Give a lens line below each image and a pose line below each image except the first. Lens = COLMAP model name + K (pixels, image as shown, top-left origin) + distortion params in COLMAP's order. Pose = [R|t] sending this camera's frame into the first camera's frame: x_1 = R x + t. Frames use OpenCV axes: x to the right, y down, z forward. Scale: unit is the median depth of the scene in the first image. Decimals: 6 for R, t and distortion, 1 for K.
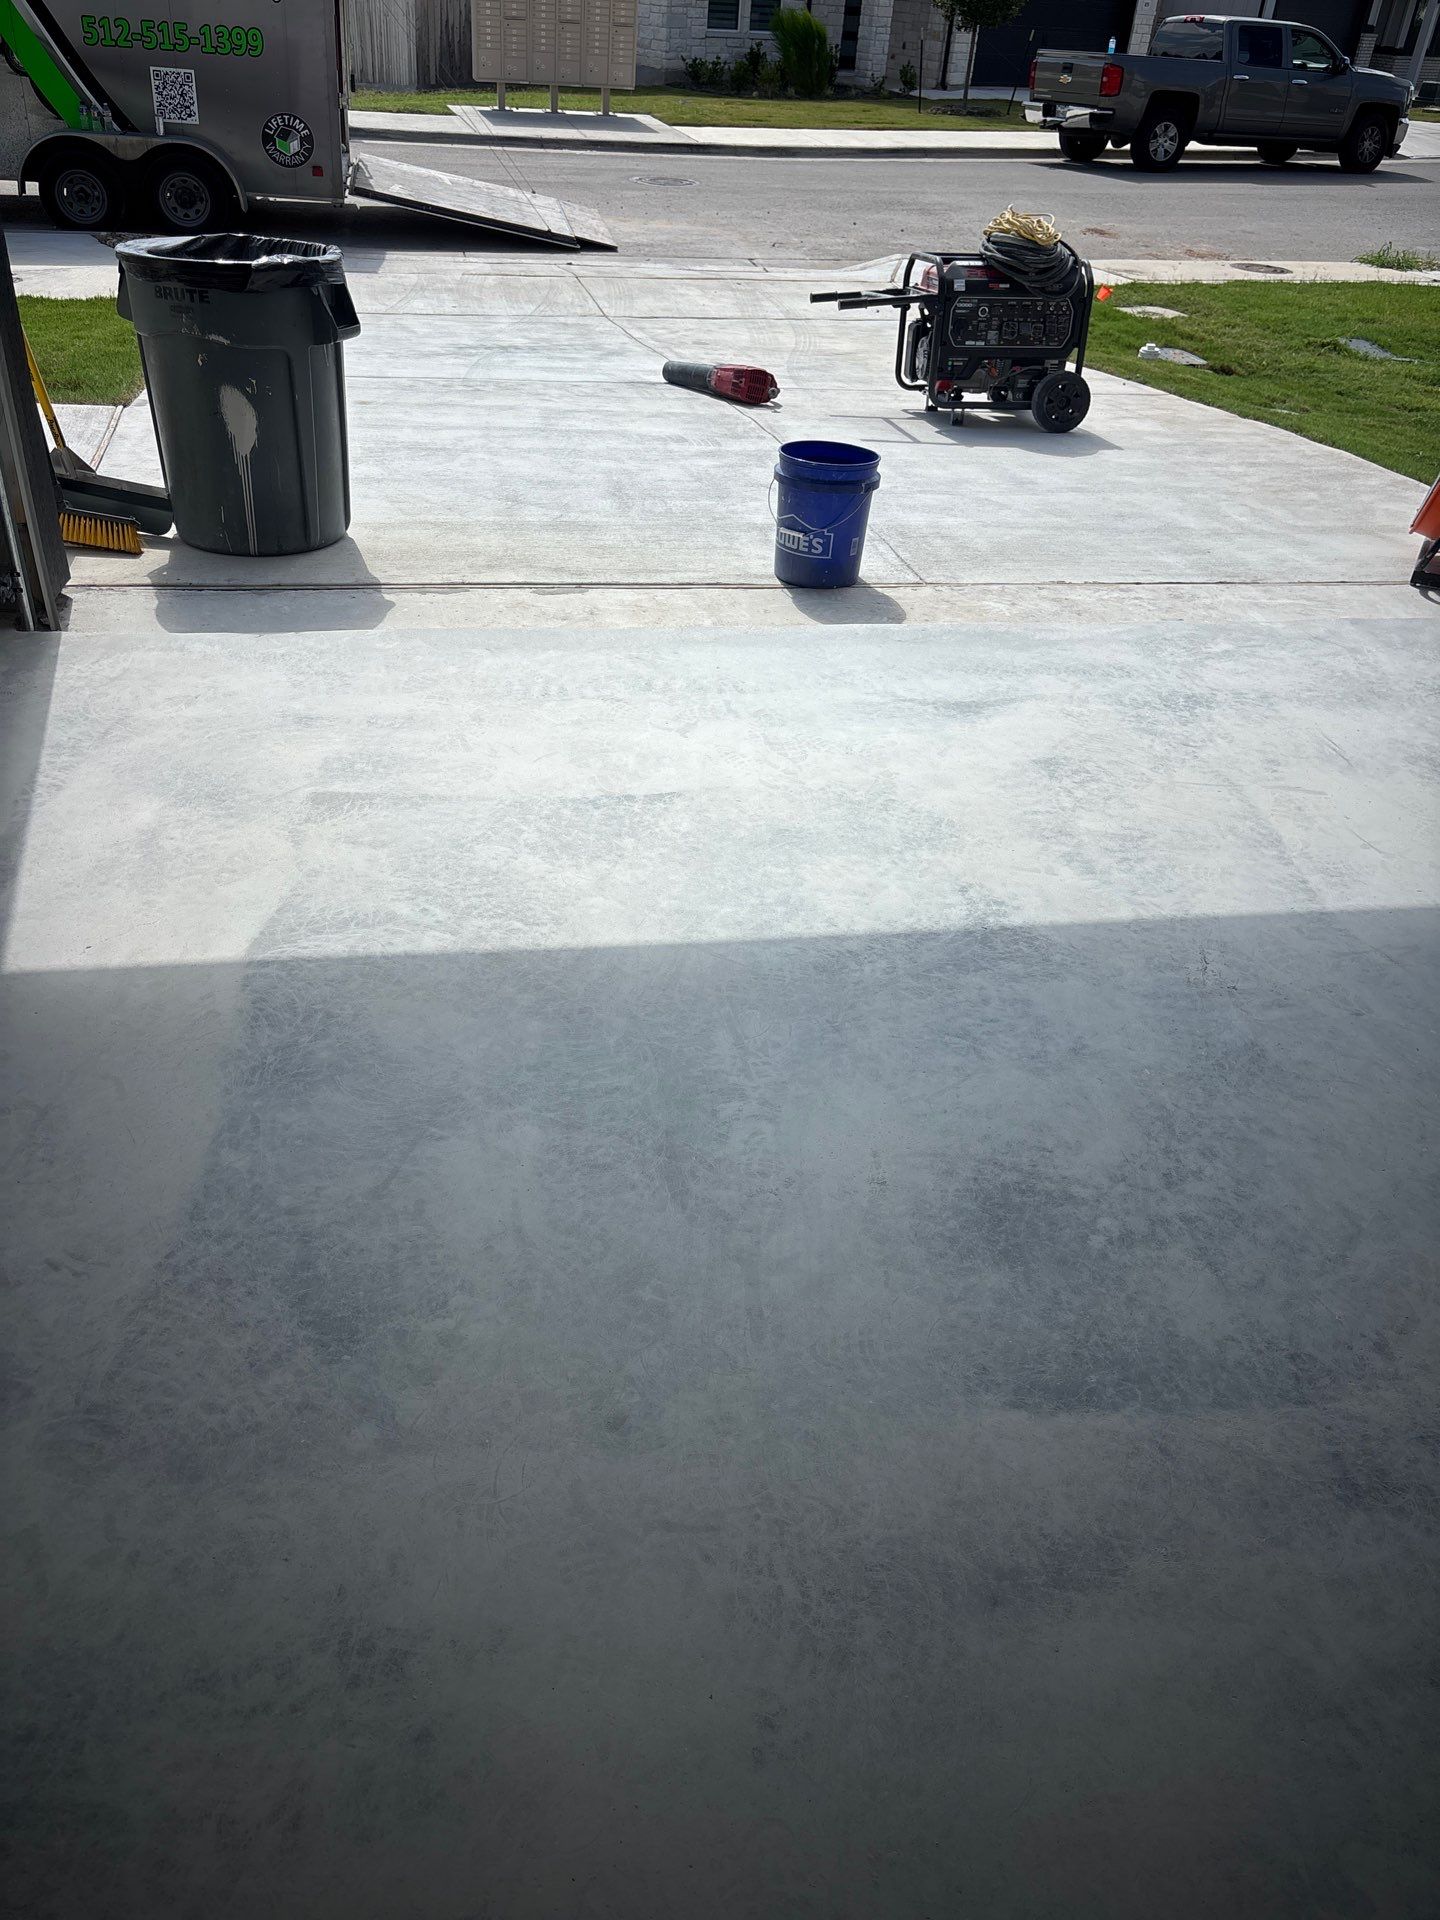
lens RADIAL K [[1446.7, 0, 709.5], [0, 1446.7, 968.0], [0, 0, 1]] dist [0.046390, -0.052779]
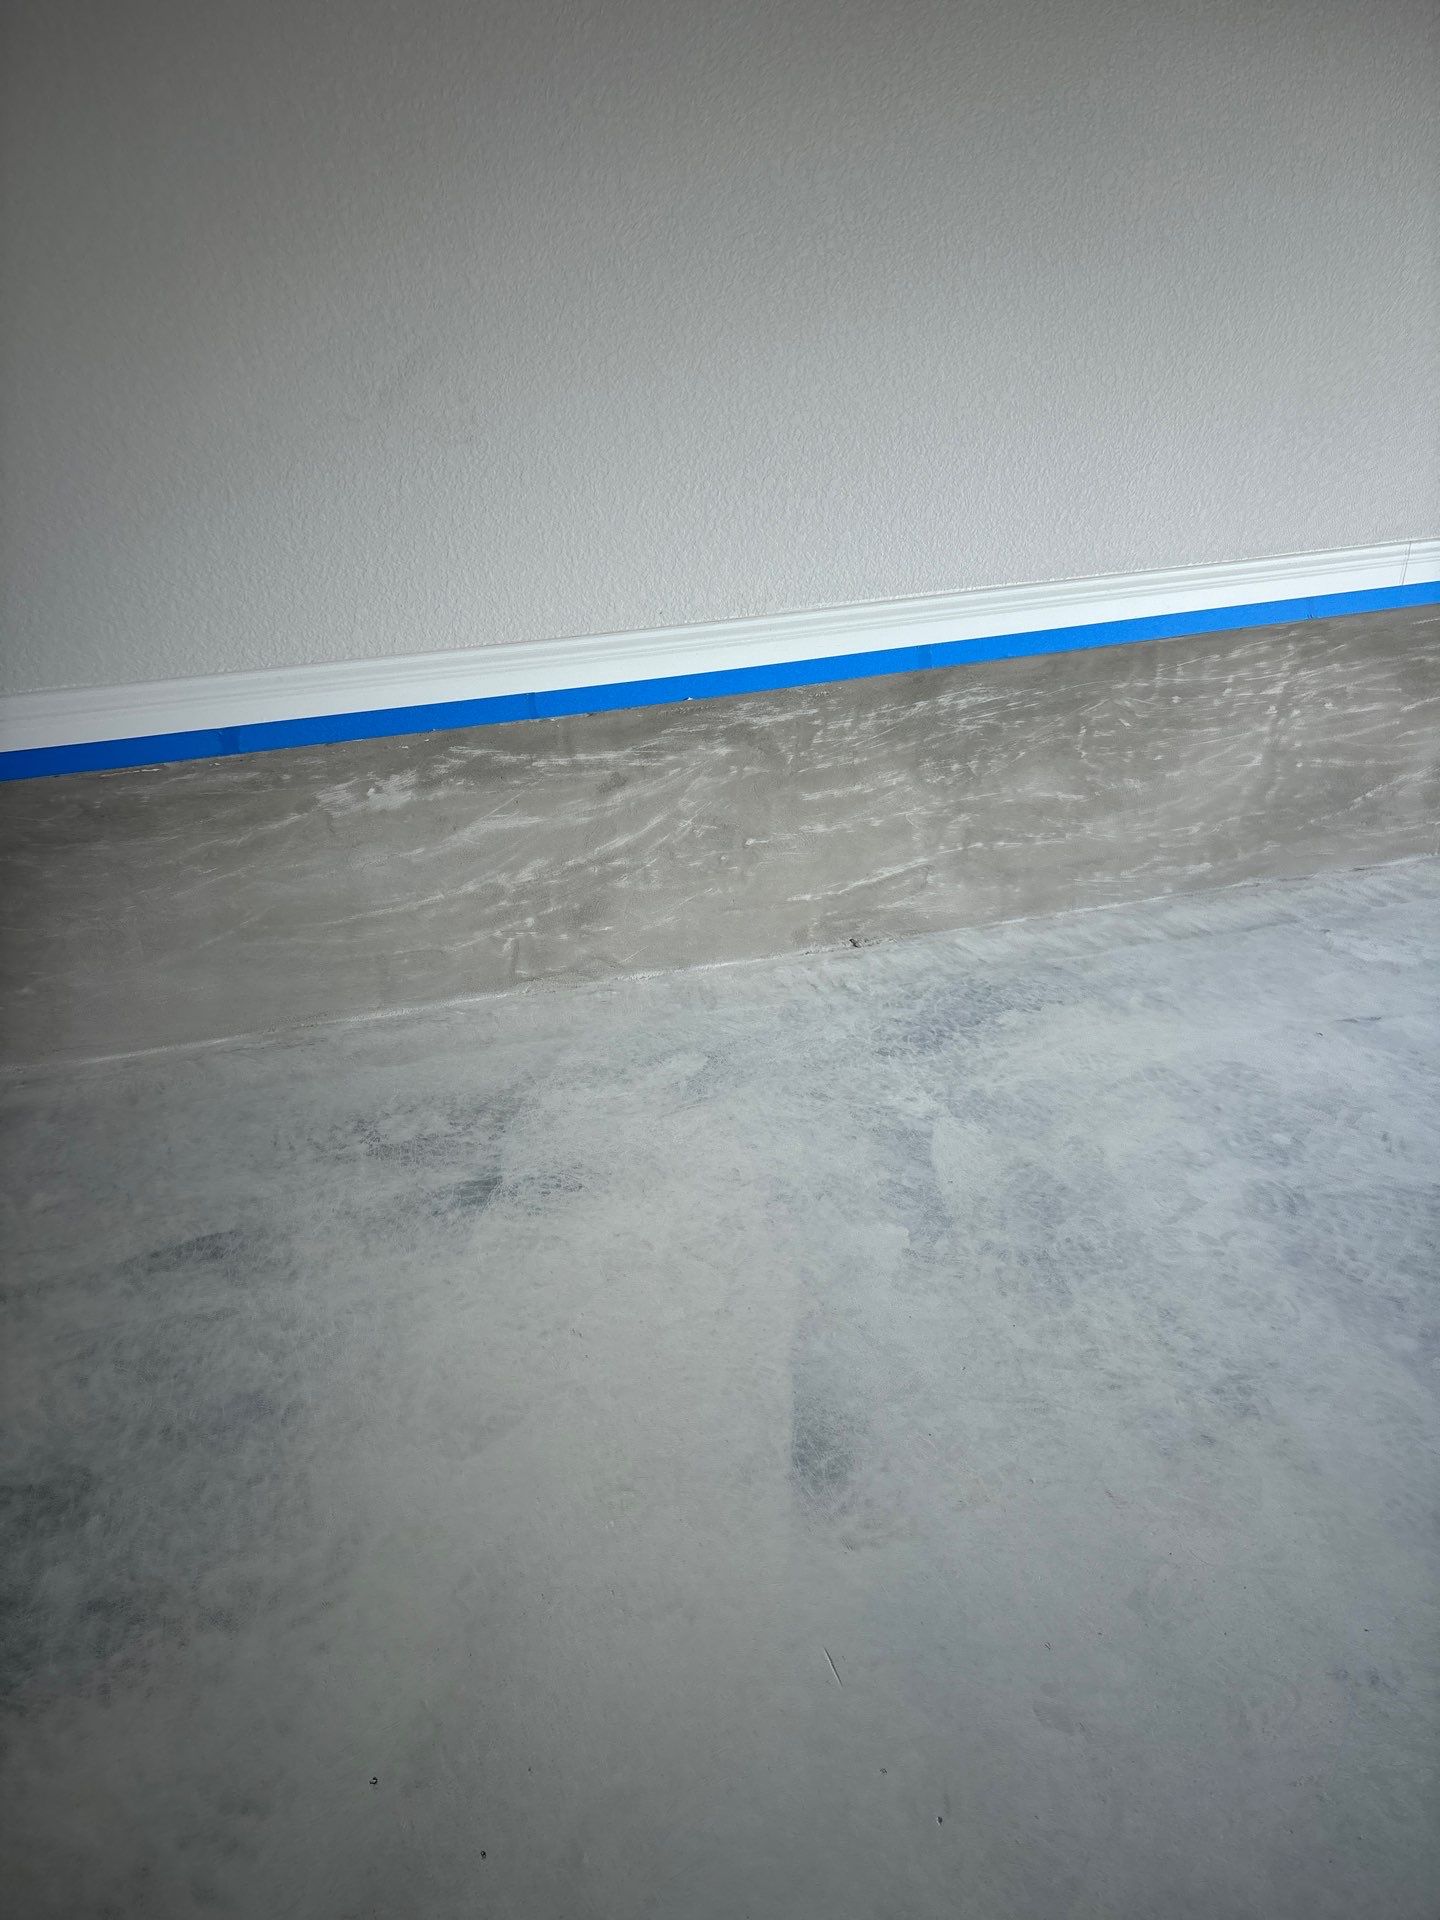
lens RADIAL K [[1446.7, 0, 712.5], [0, 1446.7, 933.9], [0, 0, 1]] dist [0.046390, -0.052779]
pose [[0.159288, 0.415986, -0.895312, 0.096375], [-0.557744, 0.786213, 0.266065, 0.009137], [0.814585, 0.456973, 0.357248, -0.005577]]
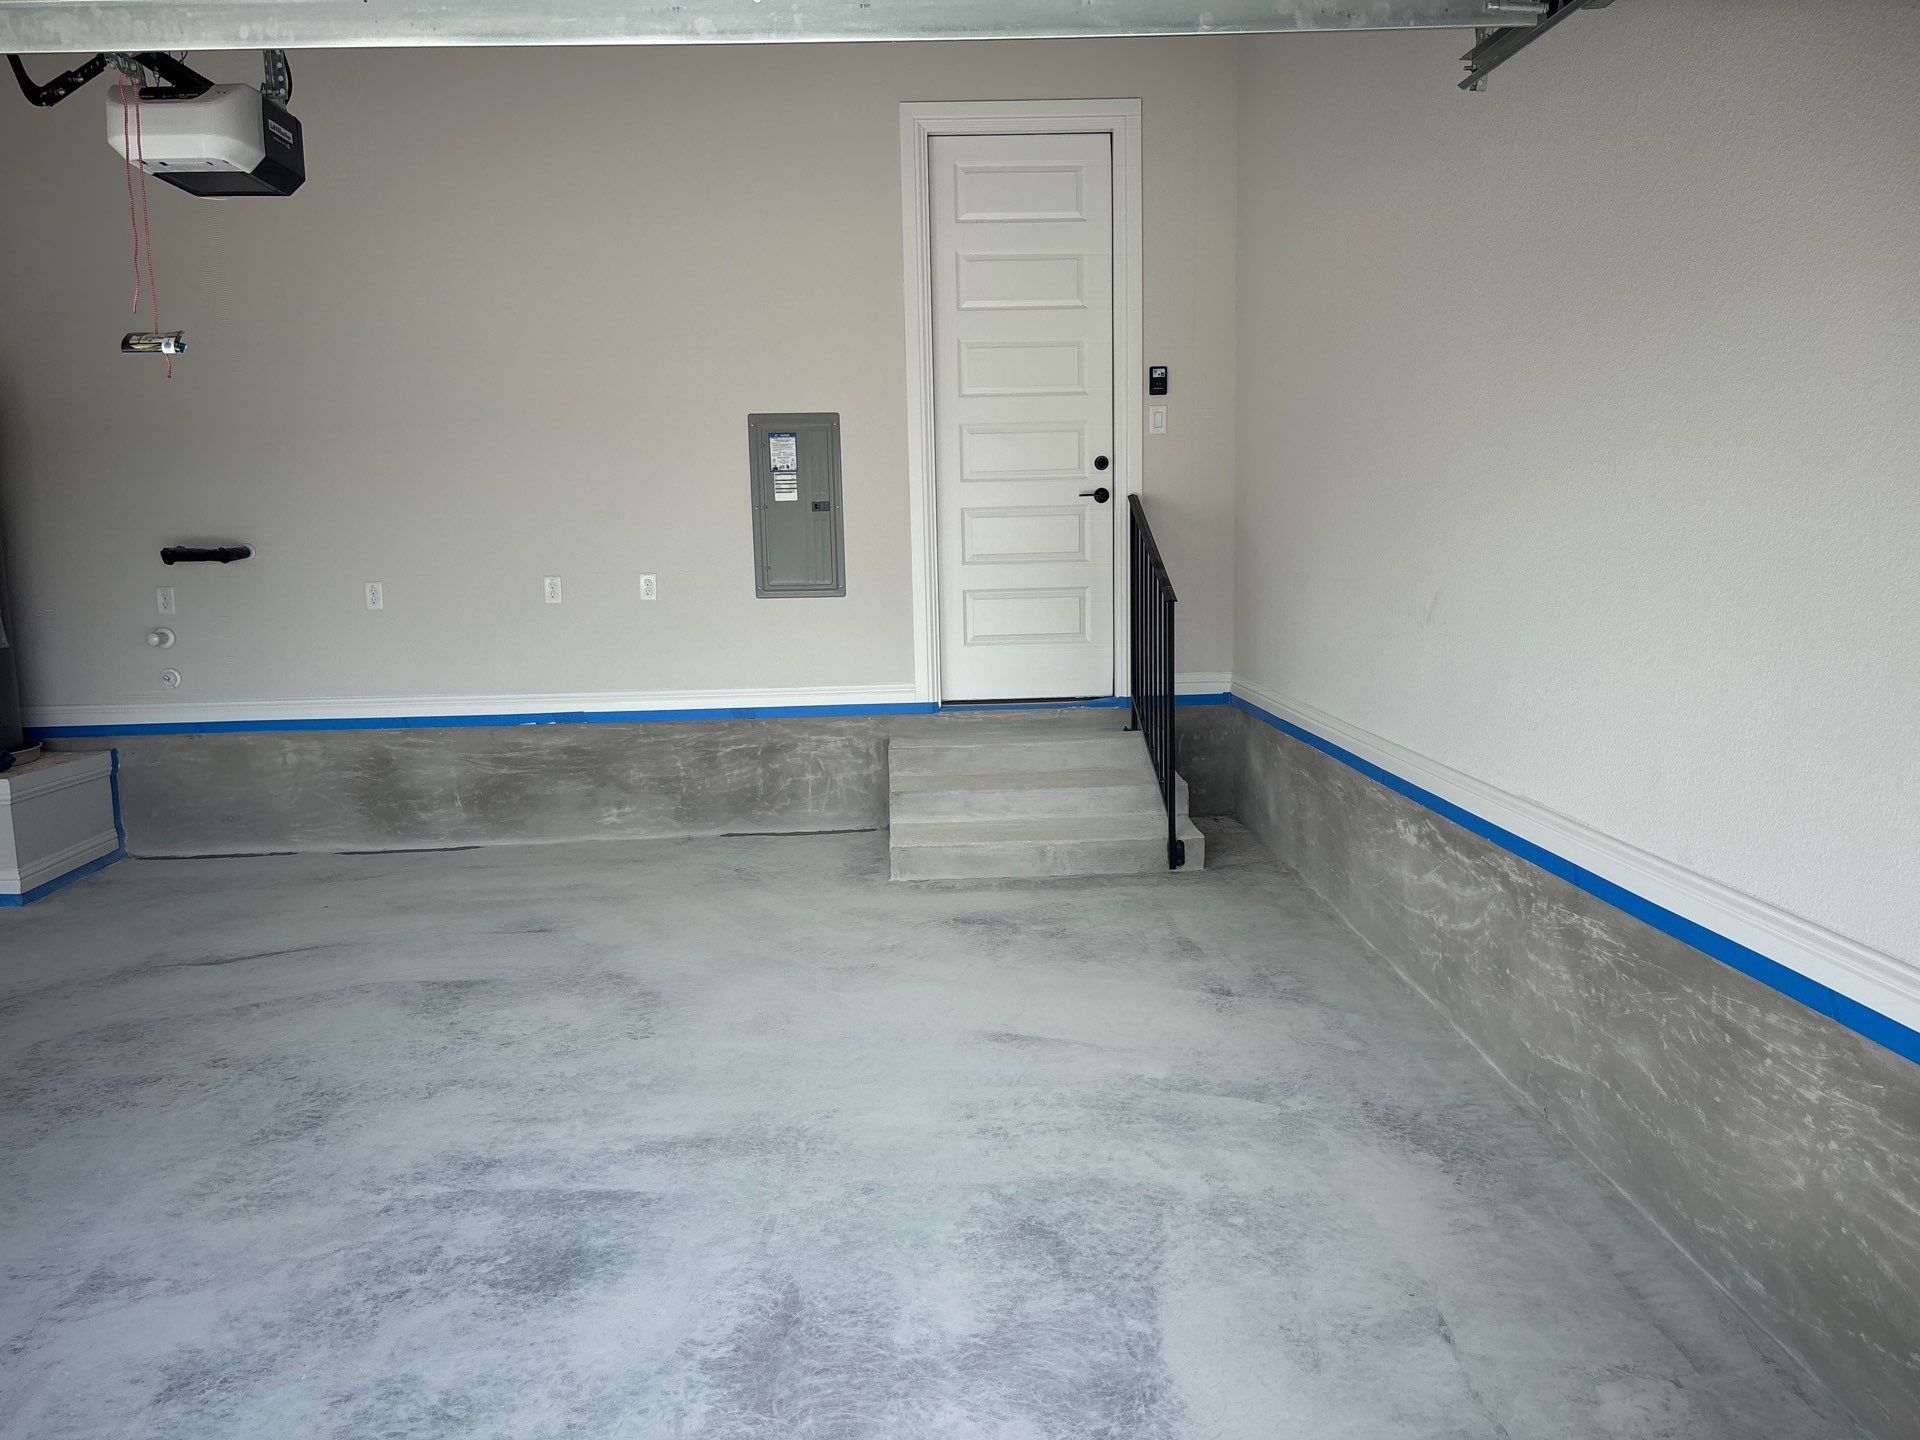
lens RADIAL K [[1446.7, 0, 954.8], [0, 1446.7, 717.8], [0, 0, 1]] dist [0.046390, -0.052779]
pose [[-0.989740, -0.064860, 0.127309, -0.058466], [0.039864, 0.730287, 0.681976, -0.216689], [-0.137206, 0.680054, -0.720209, 0.307985]]
